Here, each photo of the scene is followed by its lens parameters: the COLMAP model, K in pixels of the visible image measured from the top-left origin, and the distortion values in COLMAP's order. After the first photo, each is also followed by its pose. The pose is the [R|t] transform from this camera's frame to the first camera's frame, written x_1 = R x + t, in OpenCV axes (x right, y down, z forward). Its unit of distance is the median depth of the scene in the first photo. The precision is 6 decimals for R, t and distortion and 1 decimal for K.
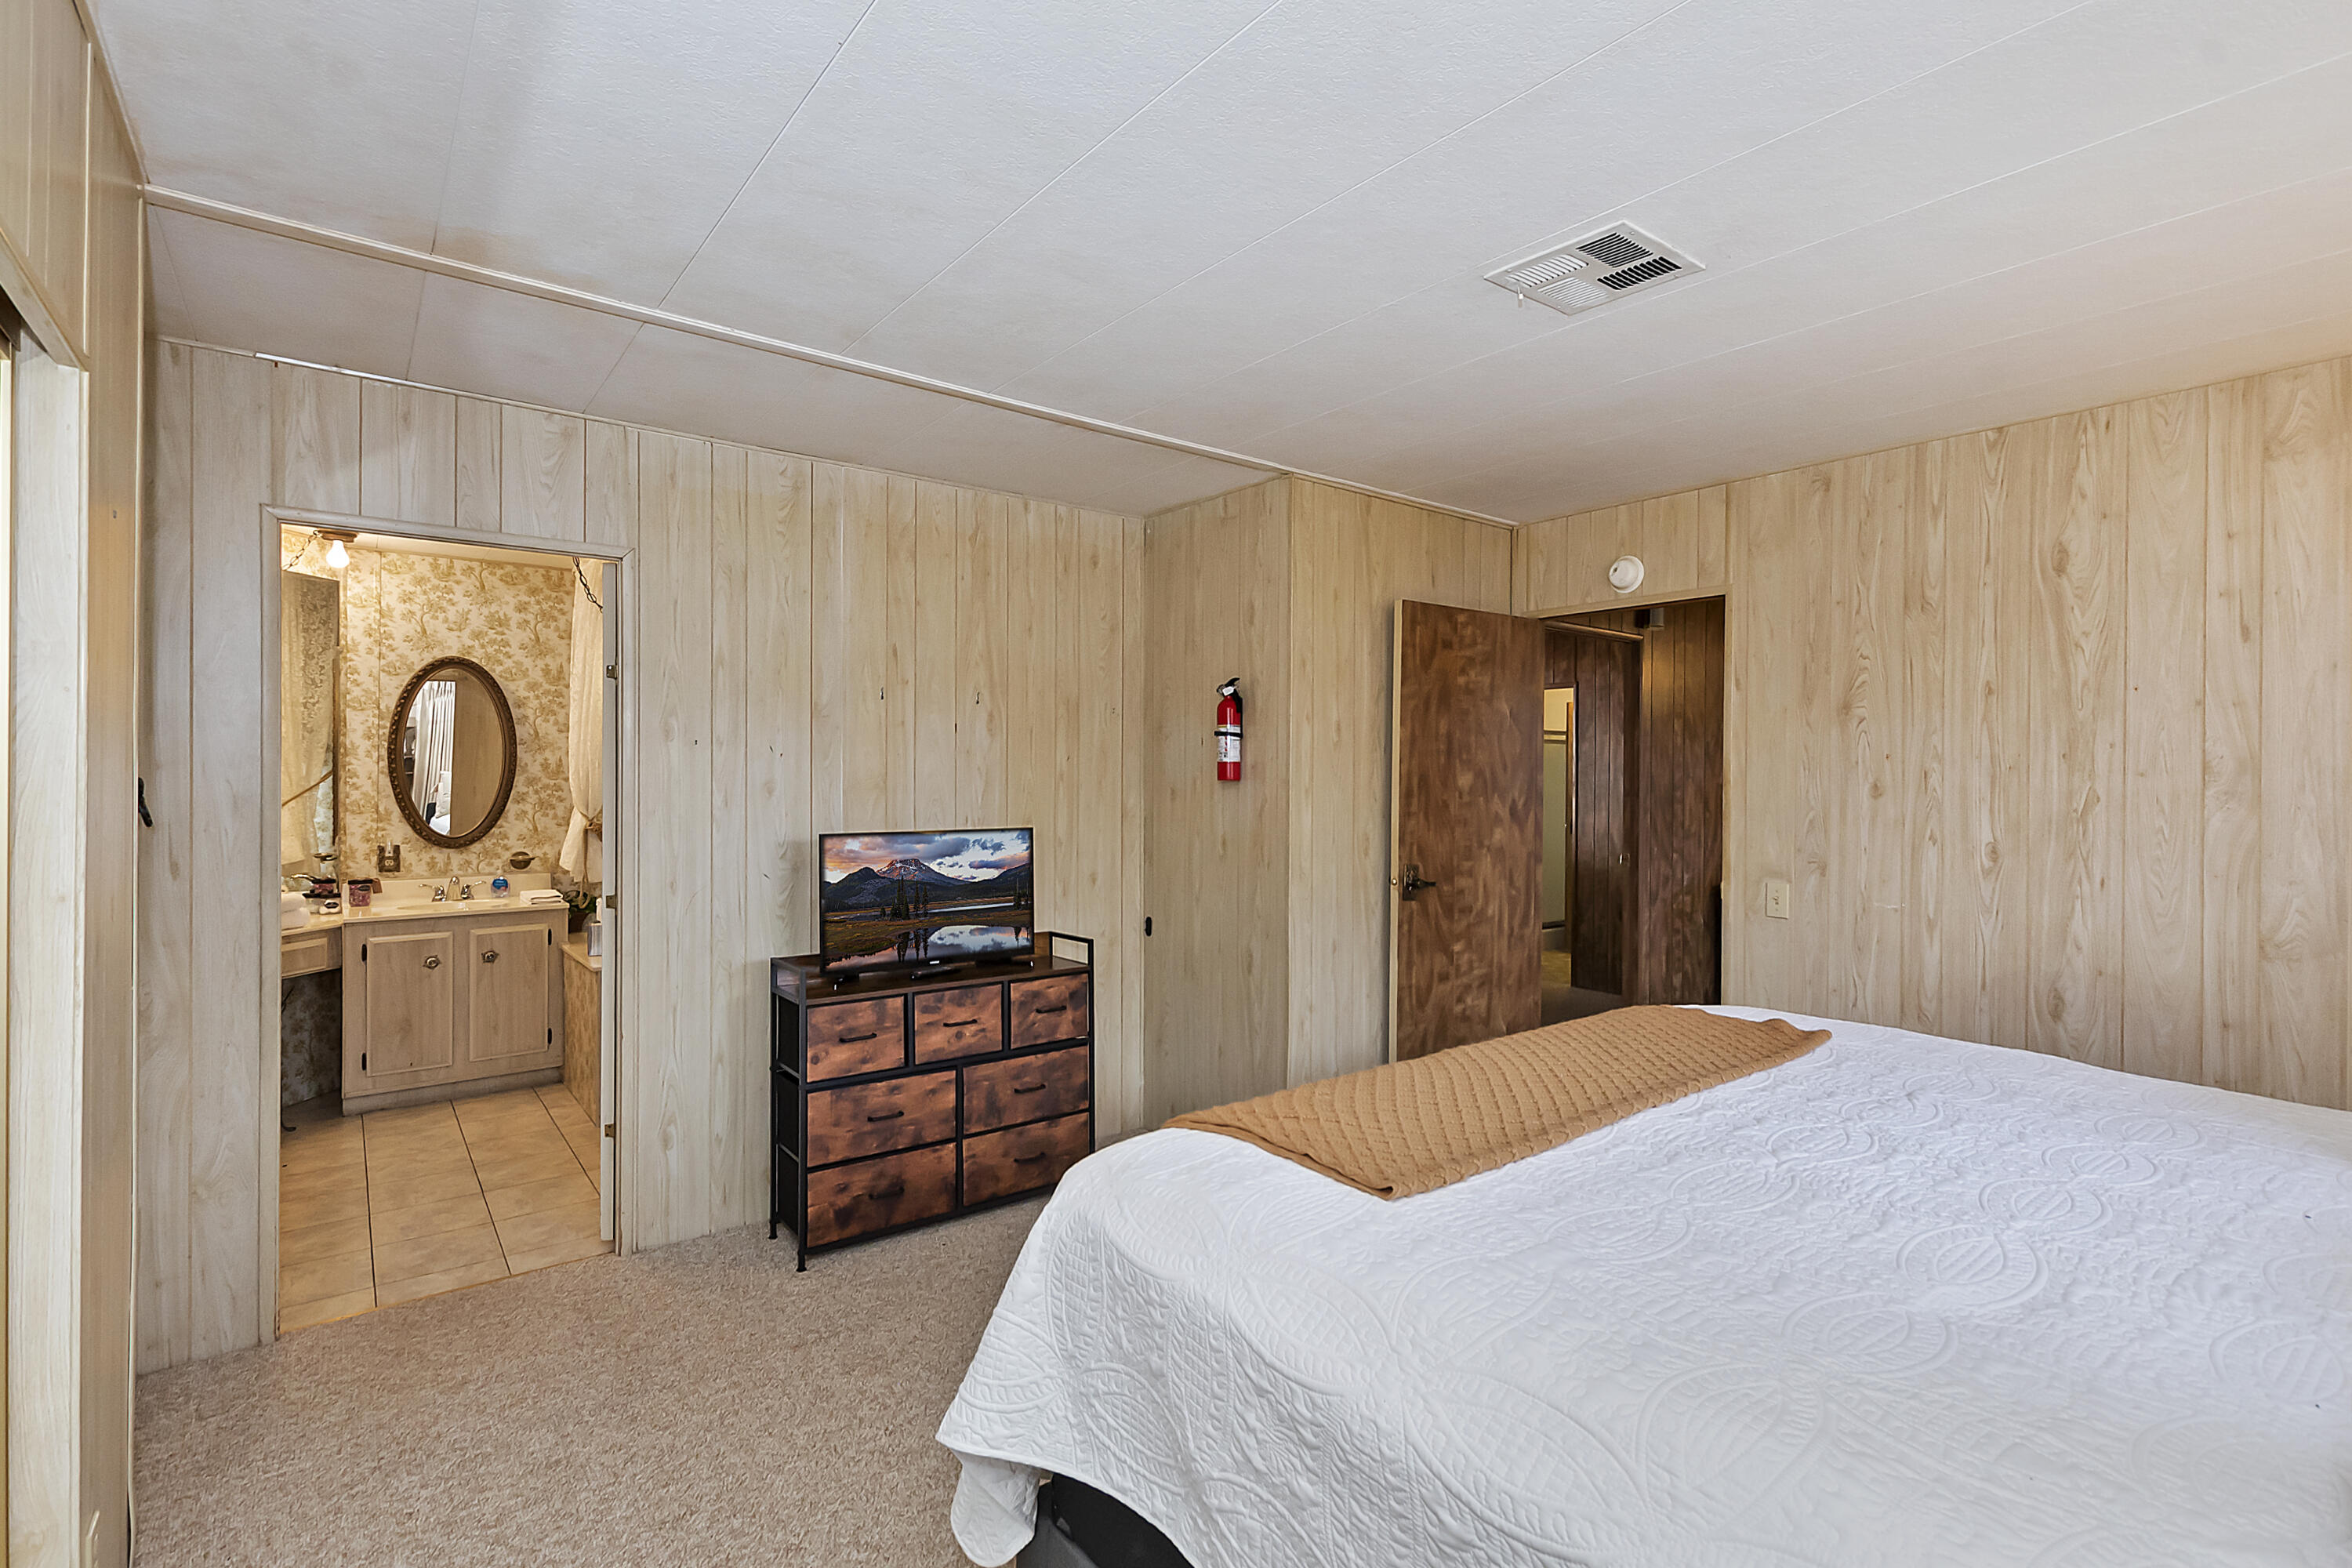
lens RADIAL K [[1070.7, 0, 1174.7], [0, 1070.7, 782.4], [0, 0, 1]] dist [0.005540, -0.002180]
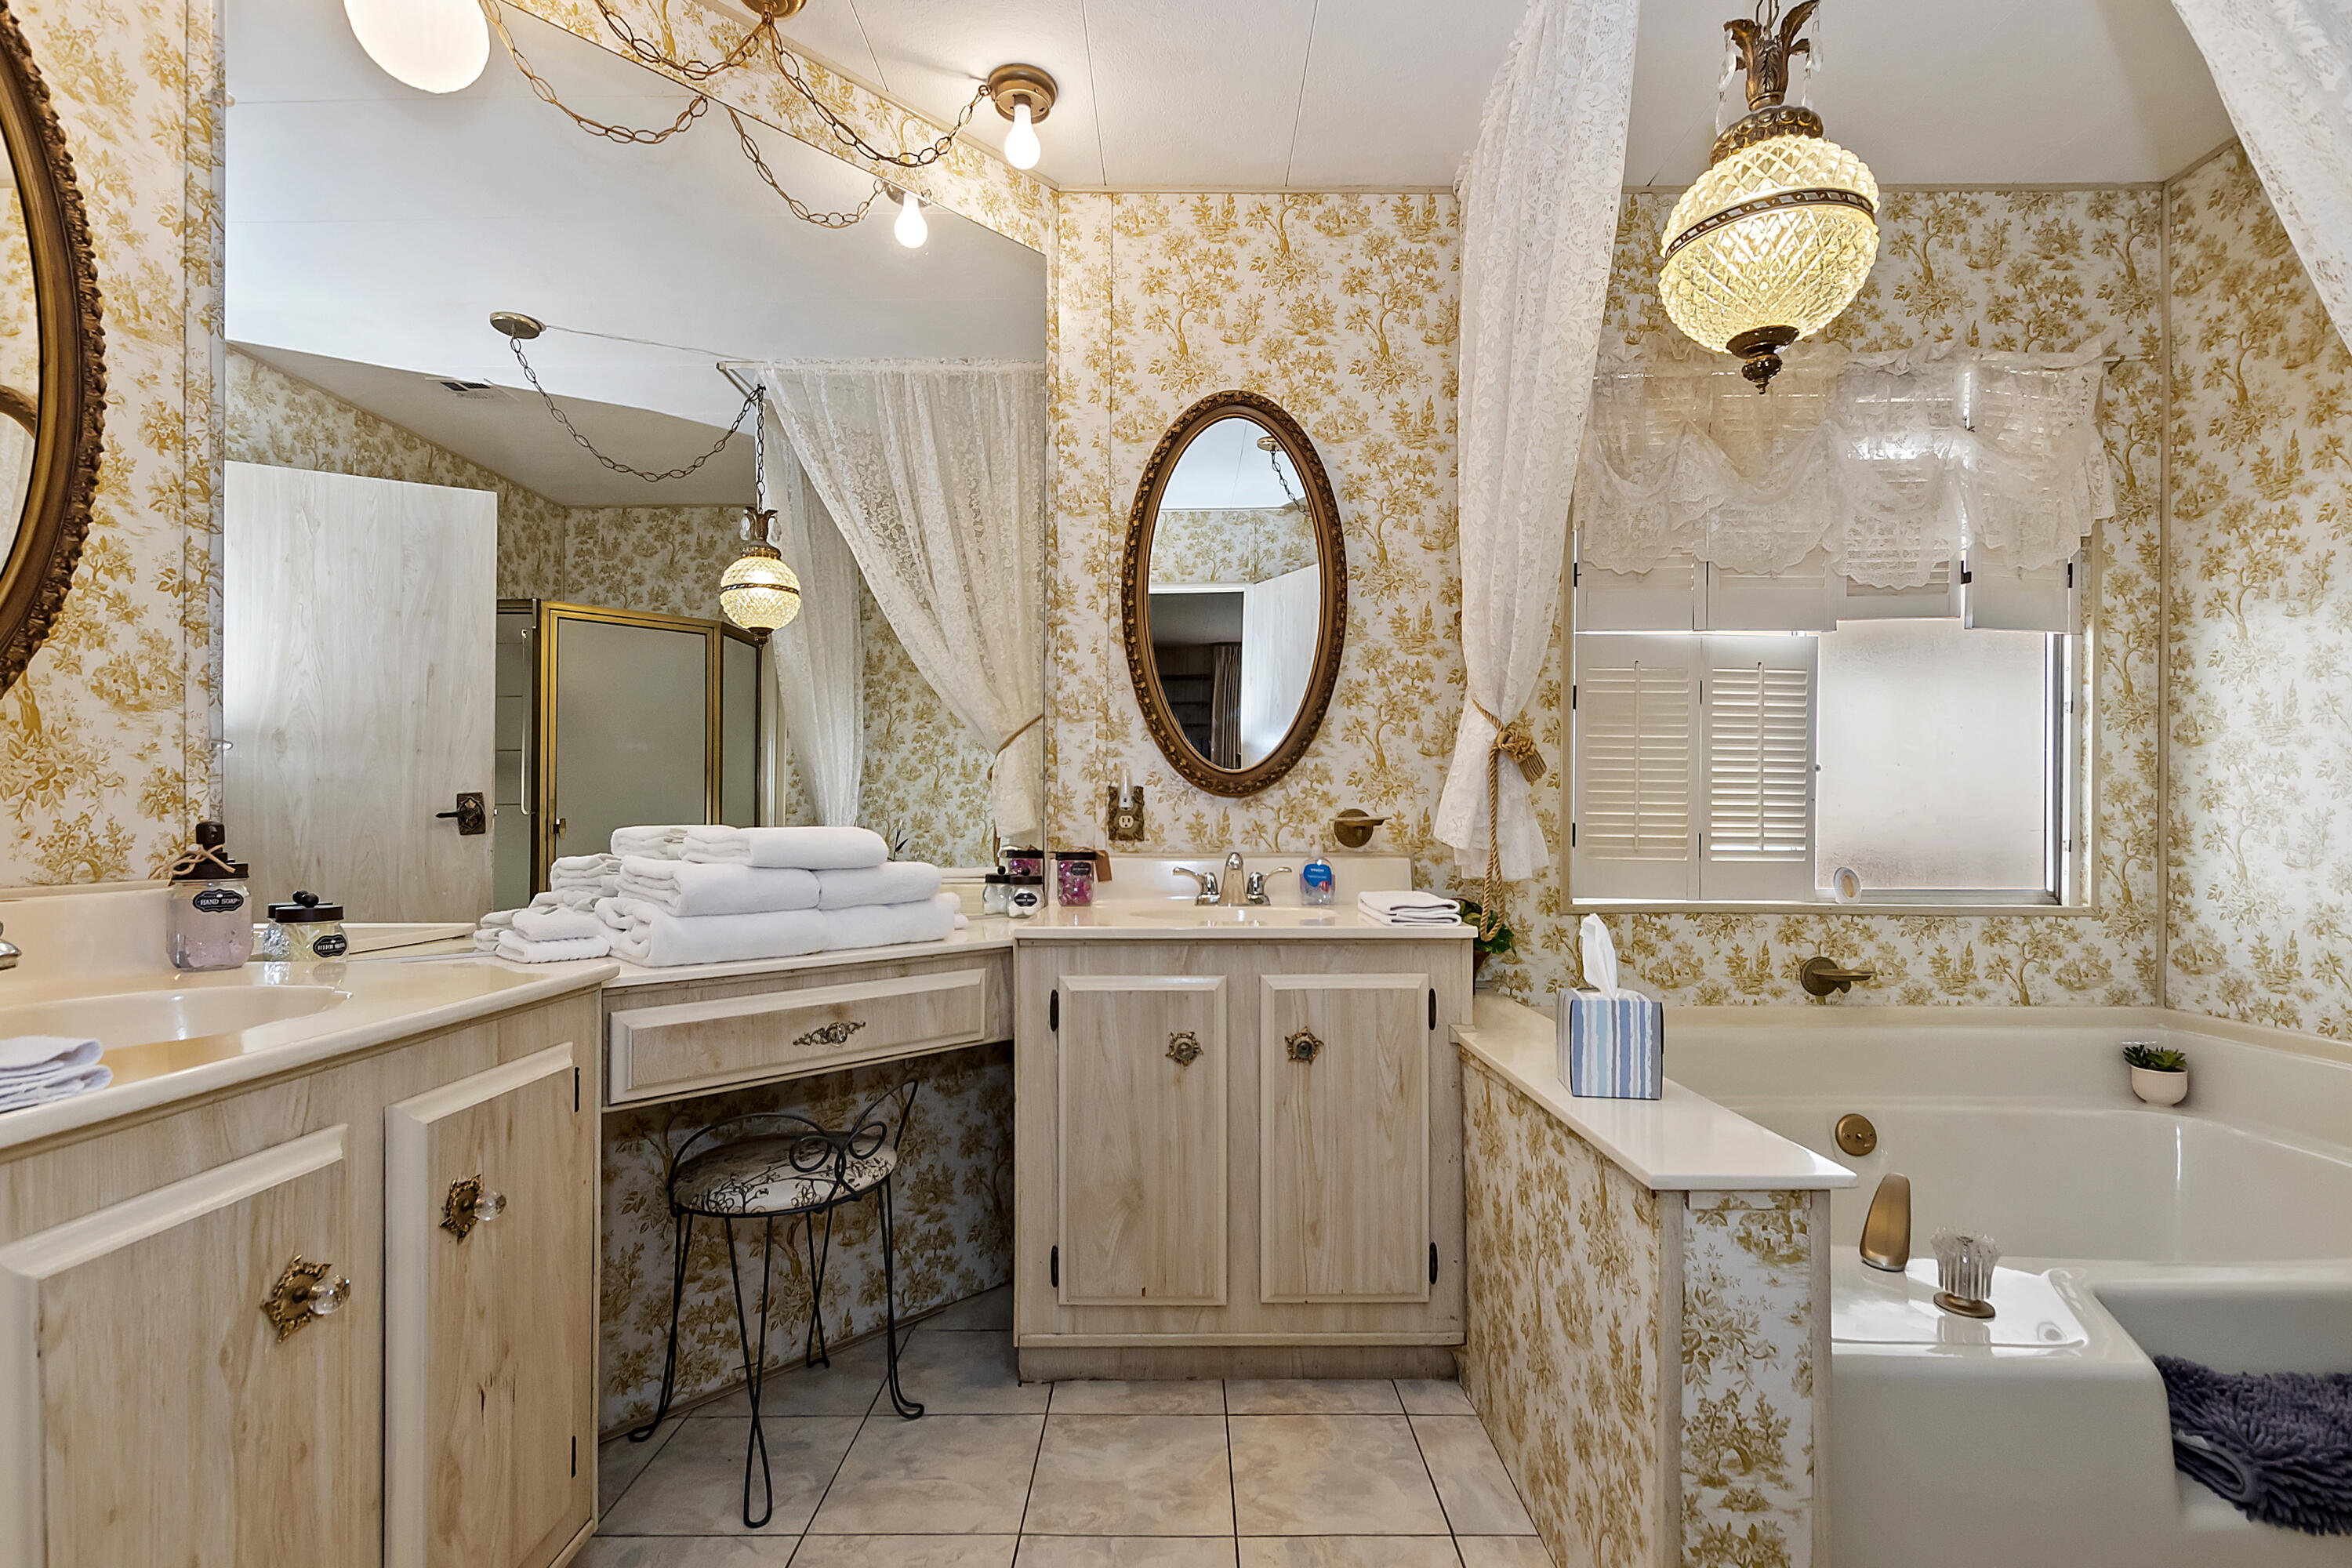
lens RADIAL K [[1070.7, 0, 1167.2], [0, 1070.7, 792.7], [0, 0, 1]] dist [0.005540, -0.002180]
pose [[0.781333, -0.017137, -0.623879, -0.407812], [-0.002221, 0.999540, -0.030236, 0.076294], [0.624110, 0.025010, 0.780936, 0.624482]]
